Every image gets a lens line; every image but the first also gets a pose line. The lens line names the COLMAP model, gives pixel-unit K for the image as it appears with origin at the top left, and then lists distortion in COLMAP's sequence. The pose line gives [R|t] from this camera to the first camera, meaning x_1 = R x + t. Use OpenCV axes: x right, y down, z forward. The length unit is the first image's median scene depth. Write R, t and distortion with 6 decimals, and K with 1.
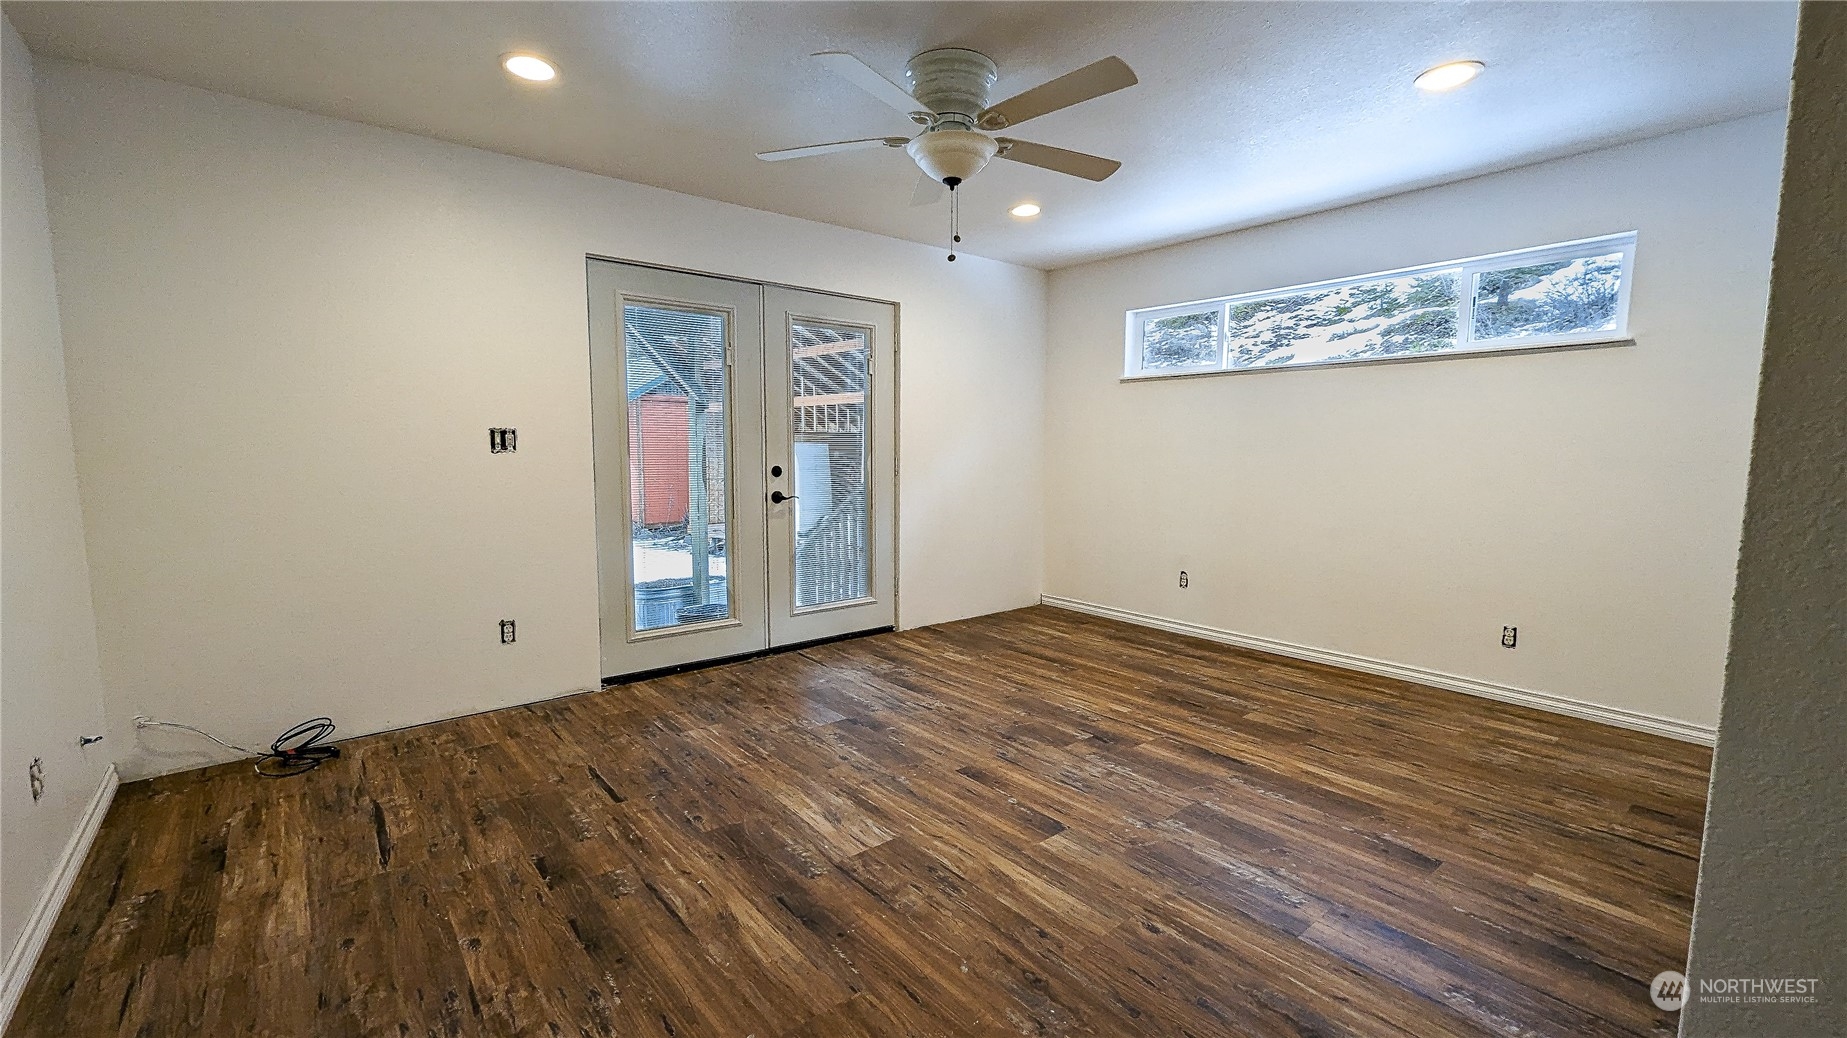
lens RADIAL K [[770.0, 0, 916.2], [0, 770.0, 525.5], [0, 0, 1]] dist [-0.001006, 0.001478]
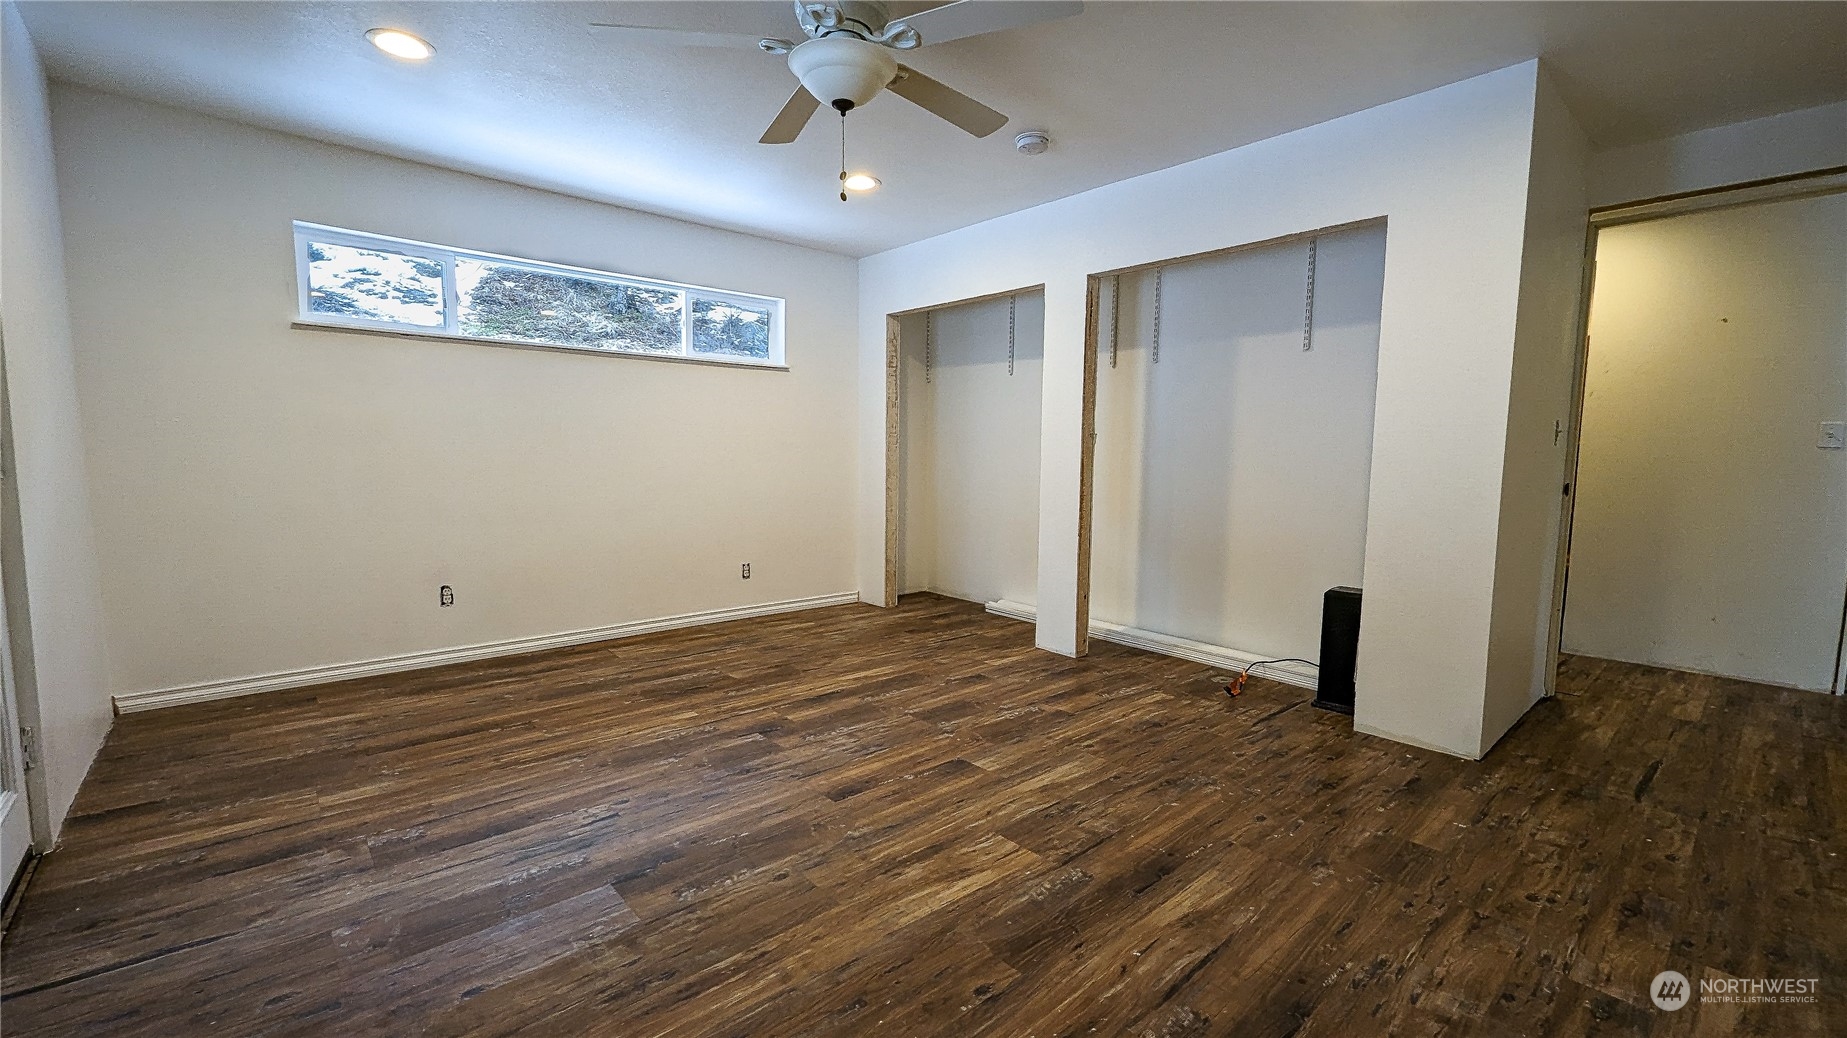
lens RADIAL K [[770.0, 0, 918.4], [0, 770.0, 524.1], [0, 0, 1]] dist [-0.001006, 0.001478]
pose [[-0.047123, -0.097940, 0.994076, -0.690873], [0.093589, 0.990371, 0.102012, -0.058012], [-0.994495, 0.097842, -0.037503, 0.815688]]
